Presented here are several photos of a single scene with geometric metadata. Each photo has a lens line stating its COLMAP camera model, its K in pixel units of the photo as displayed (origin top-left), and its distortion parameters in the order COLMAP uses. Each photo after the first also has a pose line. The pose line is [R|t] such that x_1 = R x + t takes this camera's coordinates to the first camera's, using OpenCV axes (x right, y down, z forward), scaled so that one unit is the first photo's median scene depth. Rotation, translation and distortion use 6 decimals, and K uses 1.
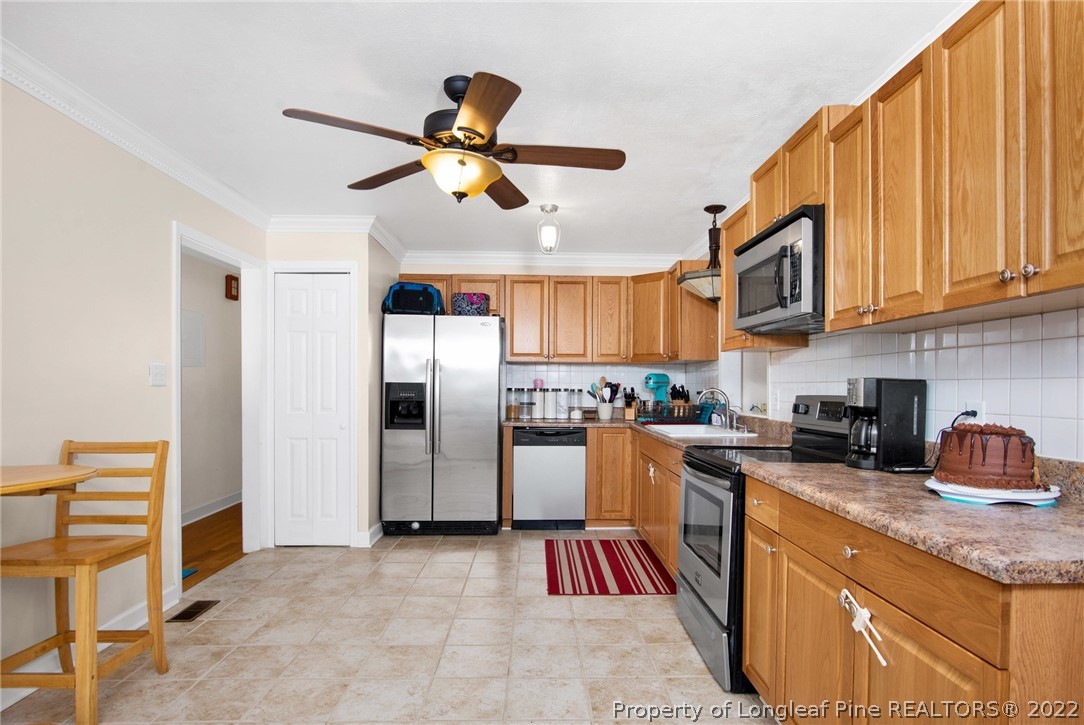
lens RADIAL K [[575.2, 0, 543.8], [0, 575.2, 386.7], [0, 0, 1]] dist [-0.001831, -0.021796]
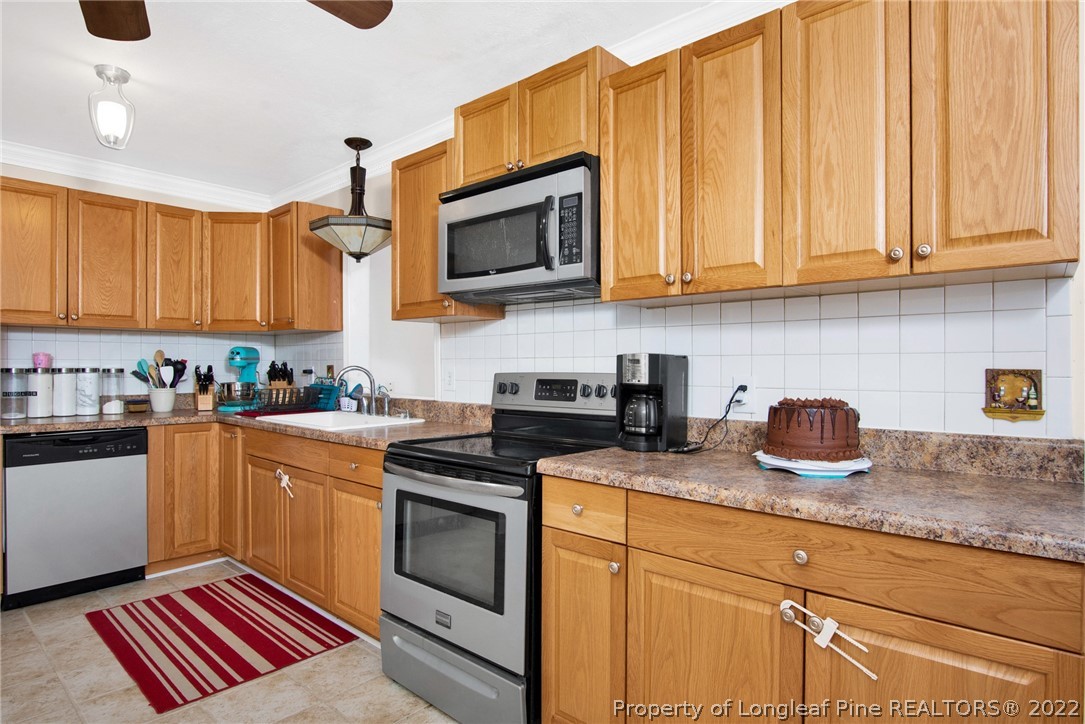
lens RADIAL K [[592.6, 0, 542.5], [0, 592.6, 362.0], [0, 0, 1]] dist [-0.025704, -0.000190]
pose [[0.681964, -0.003346, 0.731378, -0.132255], [0.005424, 0.999985, -0.000482, -0.000729], [-0.731366, 0.004295, 0.681972, 0.246648]]
